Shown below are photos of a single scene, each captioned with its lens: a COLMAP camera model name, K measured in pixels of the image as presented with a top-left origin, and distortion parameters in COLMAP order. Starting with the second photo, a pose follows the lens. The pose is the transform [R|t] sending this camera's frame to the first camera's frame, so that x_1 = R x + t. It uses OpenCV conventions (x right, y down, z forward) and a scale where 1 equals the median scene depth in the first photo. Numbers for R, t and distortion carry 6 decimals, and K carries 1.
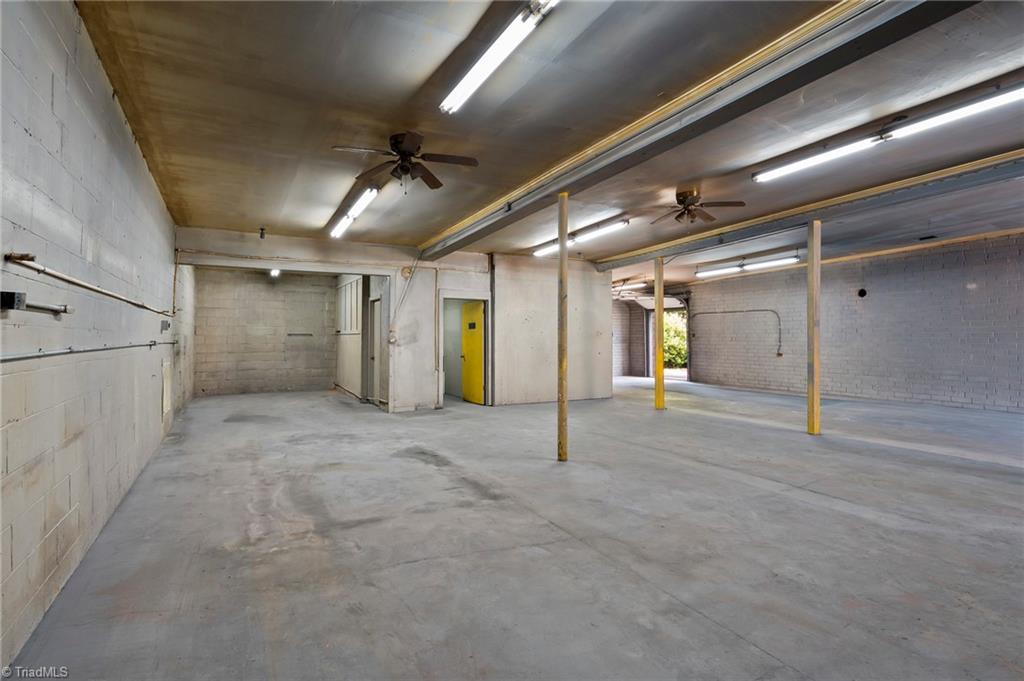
lens RADIAL K [[504.0, 0, 507.4], [0, 504.0, 323.2], [0, 0, 1]] dist [0.003263, -0.000347]
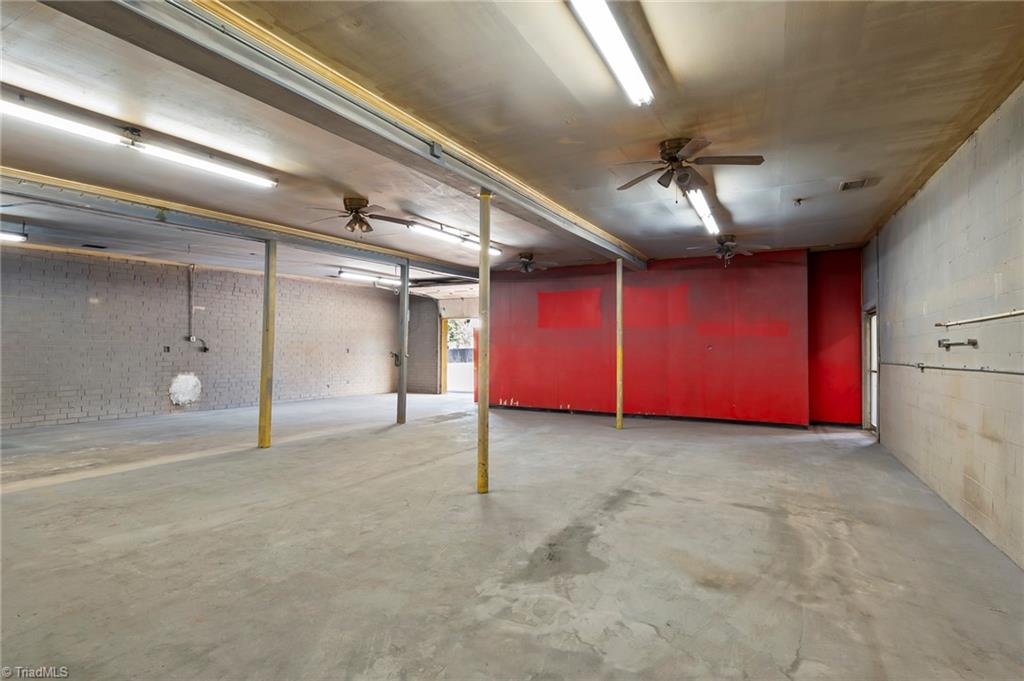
lens RADIAL K [[504.0, 0, 515.5], [0, 504.0, 343.7], [0, 0, 1]] dist [0.003263, -0.000347]
pose [[-0.557096, 0.008931, 0.830400, -0.808962], [-0.028652, 0.999140, -0.029968, 0.039294], [-0.829954, -0.040488, -0.556361, 1.761867]]
